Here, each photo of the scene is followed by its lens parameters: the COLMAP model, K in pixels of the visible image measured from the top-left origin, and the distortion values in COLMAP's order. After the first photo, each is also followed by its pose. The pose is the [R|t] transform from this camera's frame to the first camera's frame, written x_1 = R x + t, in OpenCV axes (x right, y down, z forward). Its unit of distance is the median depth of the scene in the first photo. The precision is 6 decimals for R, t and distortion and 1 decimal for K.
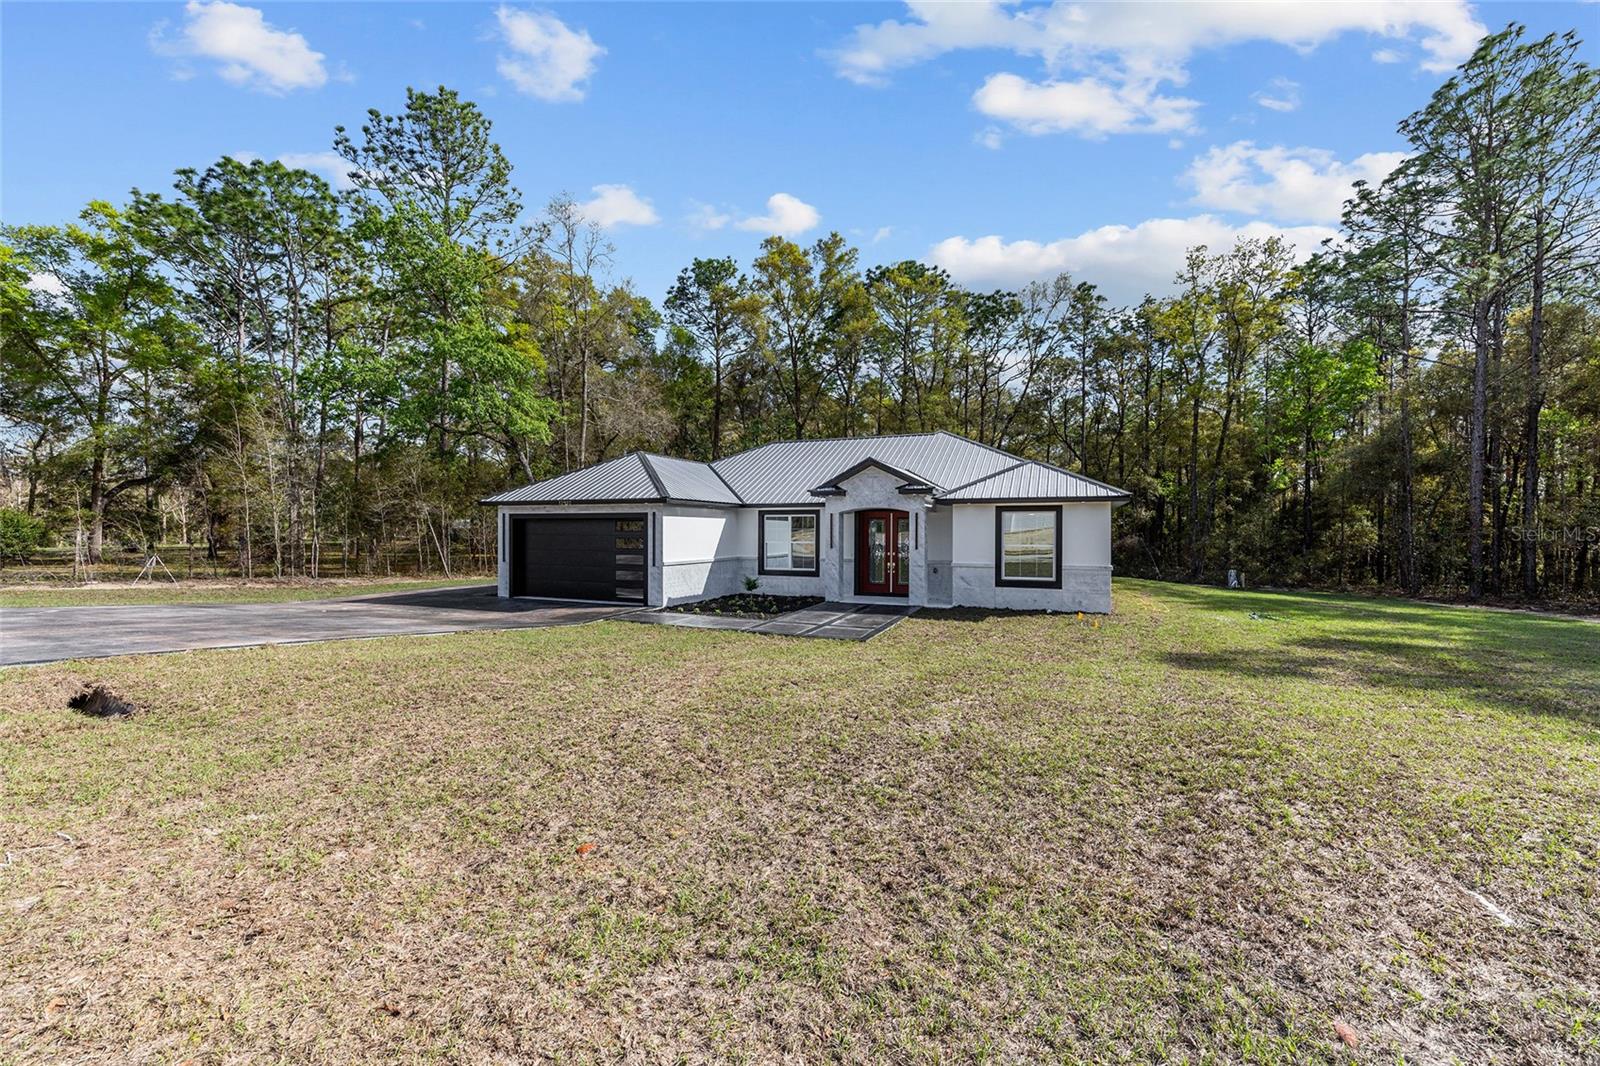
lens RADIAL K [[643.9, 0, 799.6], [0, 643.9, 517.6], [0, 0, 1]] dist [0.000072, 0.000147]
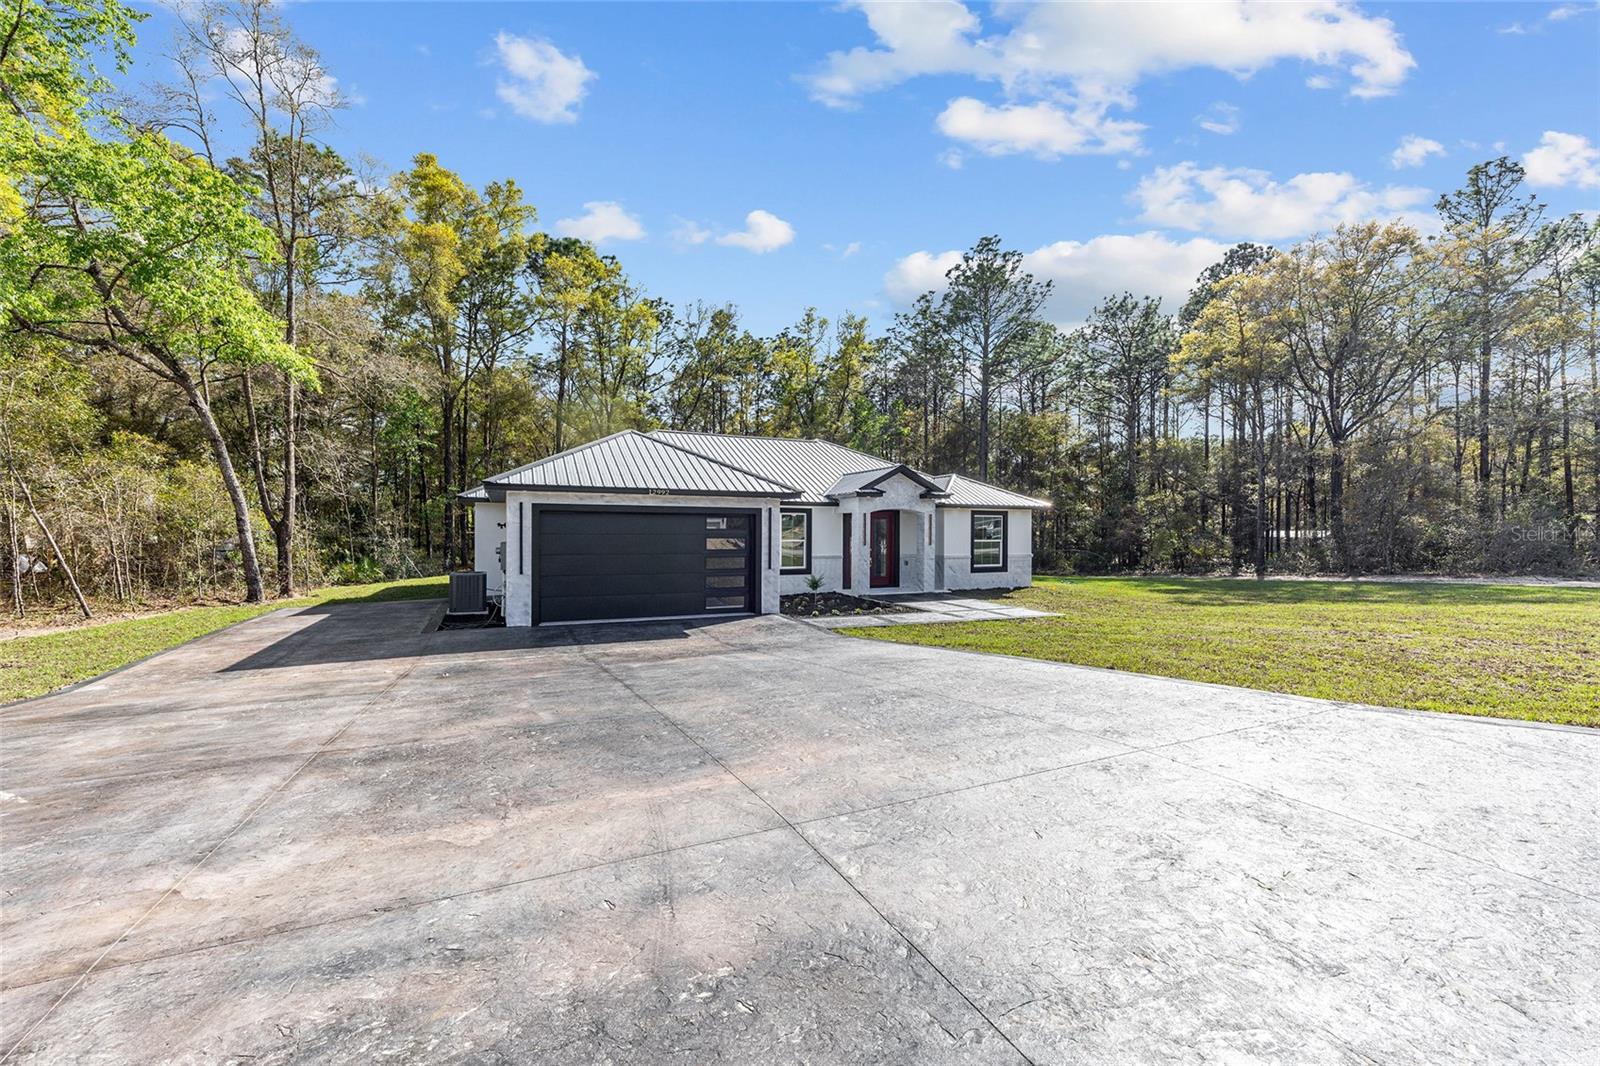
lens RADIAL K [[633.2, 0, 796.7], [0, 633.2, 523.7], [0, 0, 1]] dist [-0.001561, -0.000020]
pose [[0.683661, 0.007778, 0.729759, -0.830291], [-0.019572, 0.999779, 0.007680, 0.005502], [-0.729538, -0.019534, 0.683662, 0.380187]]
